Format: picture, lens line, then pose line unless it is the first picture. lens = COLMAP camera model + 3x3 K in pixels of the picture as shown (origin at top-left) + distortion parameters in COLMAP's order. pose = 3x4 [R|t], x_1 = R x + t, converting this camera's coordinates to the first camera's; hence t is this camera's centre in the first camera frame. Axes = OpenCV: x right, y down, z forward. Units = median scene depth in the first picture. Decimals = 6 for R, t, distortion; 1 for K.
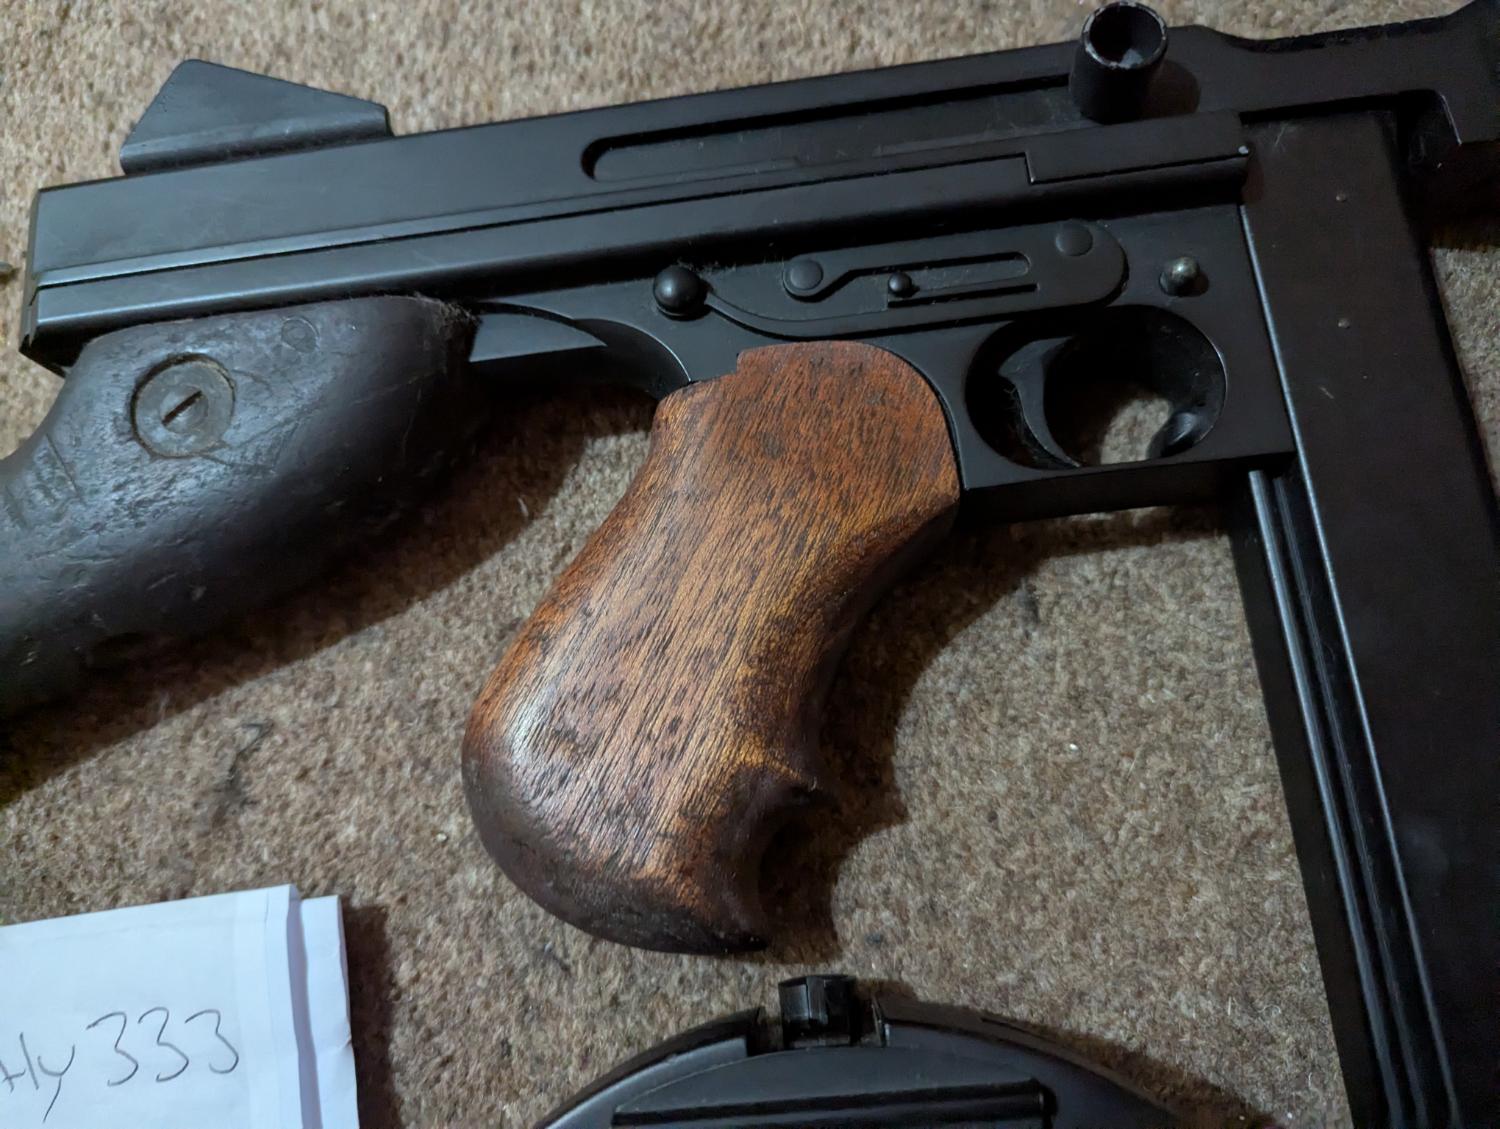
lens RADIAL K [[1150.9, 0, 750.0], [0, 1150.9, 564.5], [0, 0, 1]] dist [-0.001858, 0.003398]
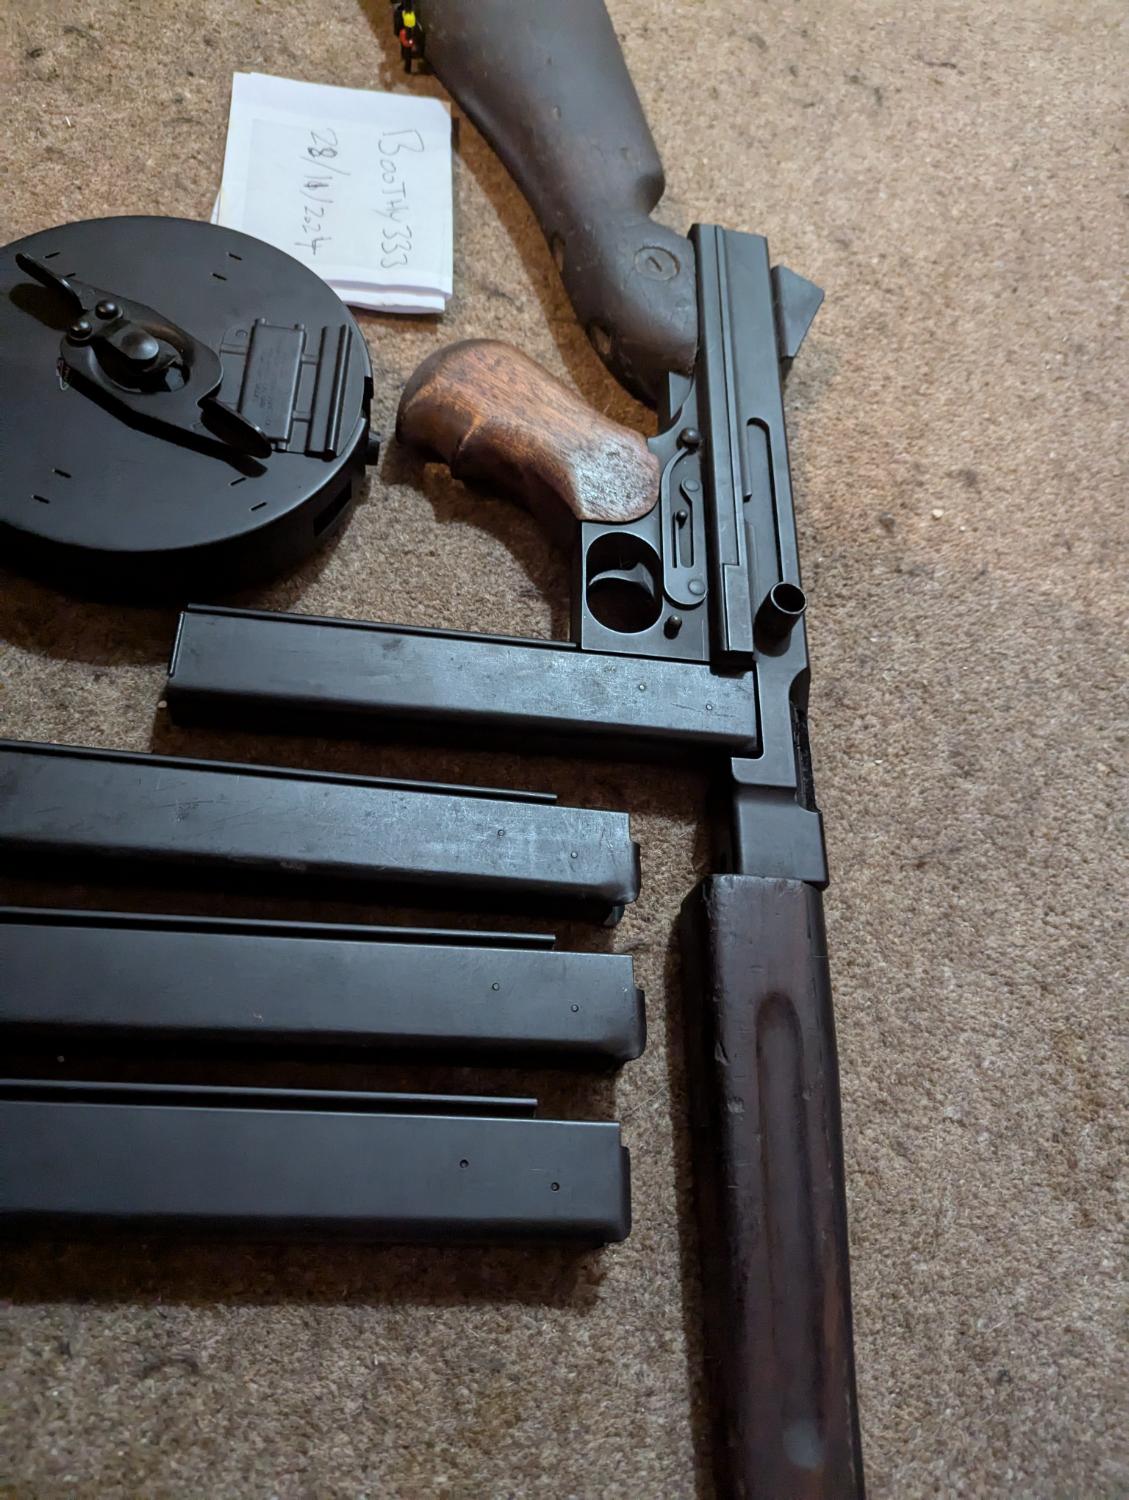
lens RADIAL K [[1150.9, 0, 590.6], [0, 1150.9, 751.0], [0, 0, 1]] dist [-0.001858, 0.003398]
pose [[-0.110153, 0.920064, -0.375962, 1.280633], [-0.992064, -0.078705, 0.098056, -0.299996], [0.060628, 0.383780, 0.921432, -0.777474]]
